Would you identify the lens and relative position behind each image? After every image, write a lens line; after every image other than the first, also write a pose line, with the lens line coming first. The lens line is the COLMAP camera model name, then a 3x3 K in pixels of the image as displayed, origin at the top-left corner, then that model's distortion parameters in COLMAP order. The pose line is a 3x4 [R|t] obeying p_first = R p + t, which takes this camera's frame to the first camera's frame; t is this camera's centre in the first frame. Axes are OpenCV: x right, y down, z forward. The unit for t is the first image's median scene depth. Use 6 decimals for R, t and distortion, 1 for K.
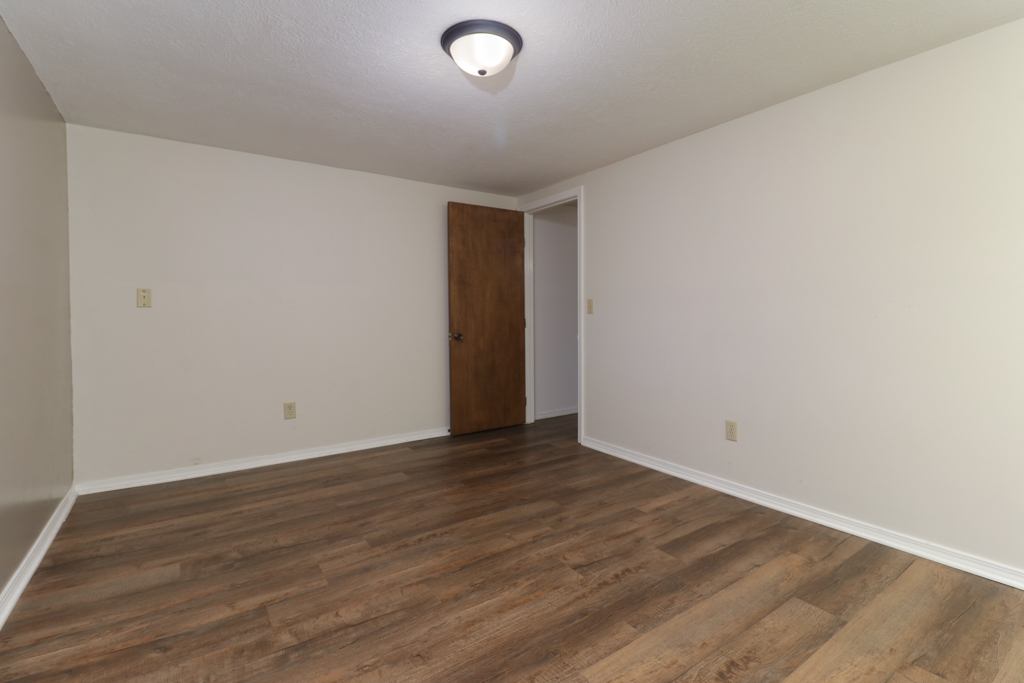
lens RADIAL K [[480.1, 0, 511.9], [0, 480.1, 324.6], [0, 0, 1]] dist [-0.018521, -0.000550]
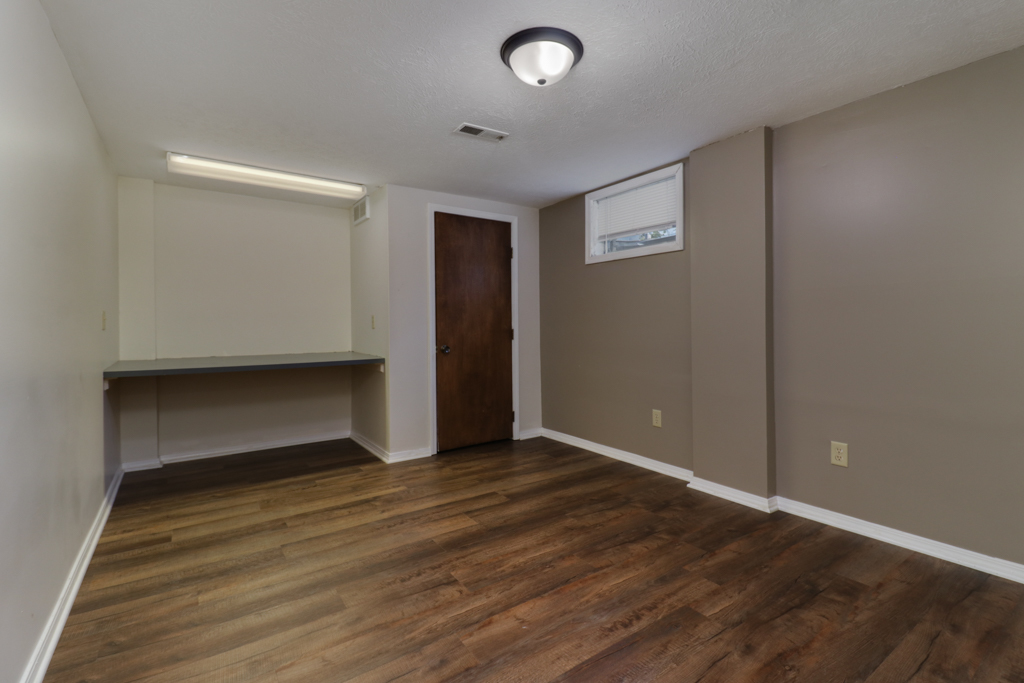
lens RADIAL K [[480.1, 0, 511.9], [0, 480.1, 324.6], [0, 0, 1]] dist [-0.018521, -0.000550]
pose [[-0.999904, 0.012155, -0.006577, 0.012206], [0.012003, 0.999669, 0.022739, -0.048712], [0.006851, 0.022658, -0.999720, 1.981990]]
